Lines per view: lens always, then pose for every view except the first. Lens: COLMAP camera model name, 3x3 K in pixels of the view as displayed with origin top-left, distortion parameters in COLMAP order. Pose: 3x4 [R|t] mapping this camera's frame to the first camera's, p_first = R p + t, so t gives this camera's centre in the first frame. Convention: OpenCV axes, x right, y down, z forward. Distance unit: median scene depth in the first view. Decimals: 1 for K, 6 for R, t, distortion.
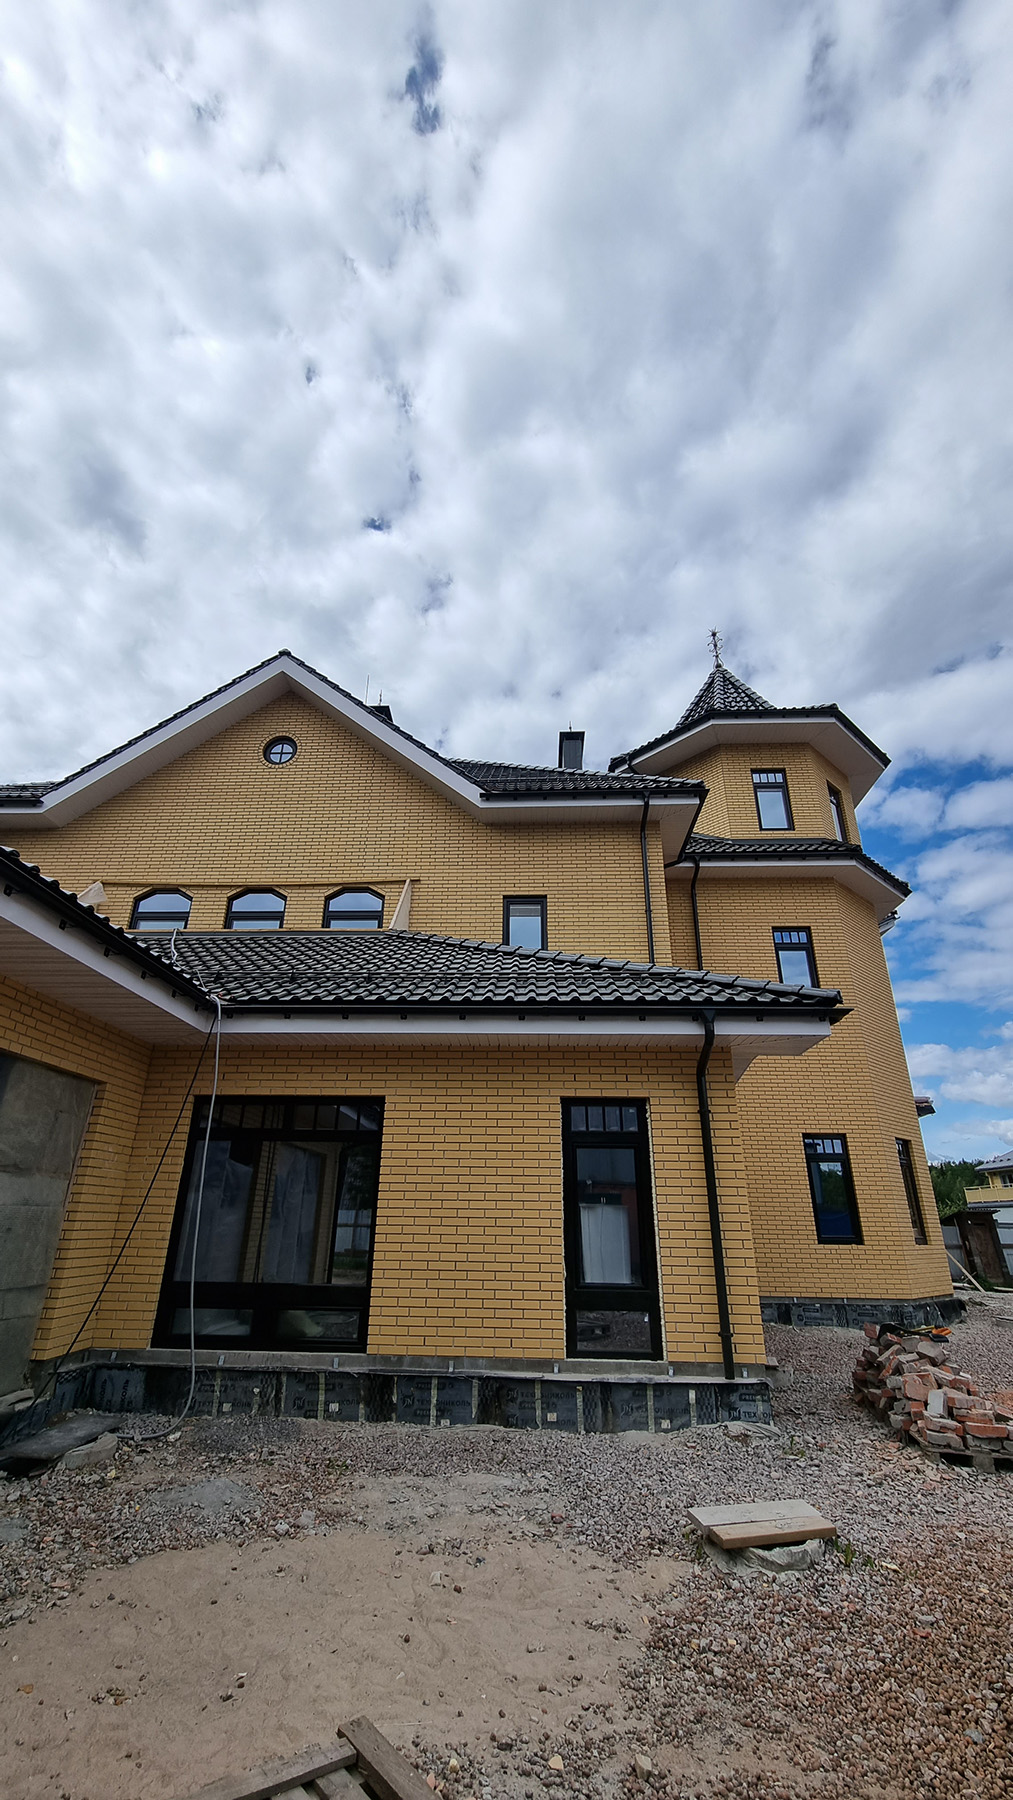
lens RADIAL K [[719.9, 0, 498.6], [0, 719.9, 899.5], [0, 0, 1]] dist [-0.001268, -0.000019]
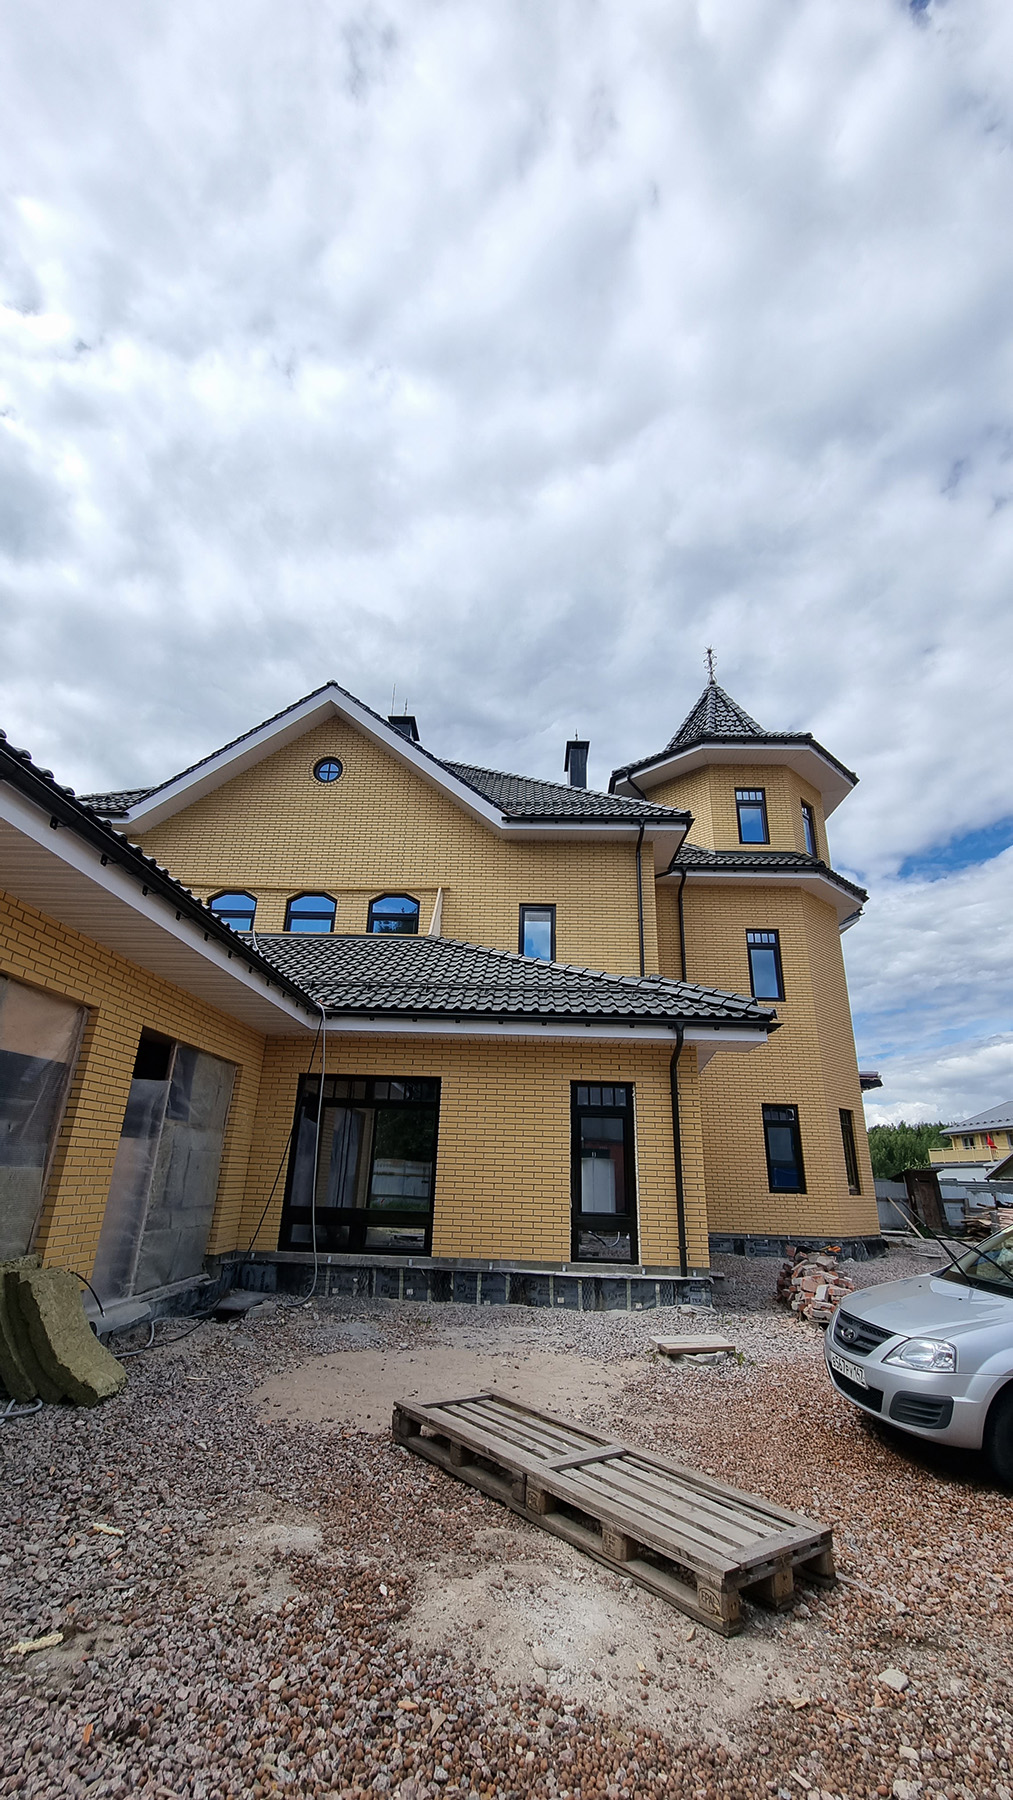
lens RADIAL K [[719.9, 0, 498.6], [0, 719.9, 899.5], [0, 0, 1]] dist [-0.001268, -0.000019]
pose [[0.999738, 0.021411, 0.008114, -0.067633], [-0.021846, 0.998084, 0.057885, -0.142611], [-0.006859, -0.058047, 0.998290, -0.338961]]
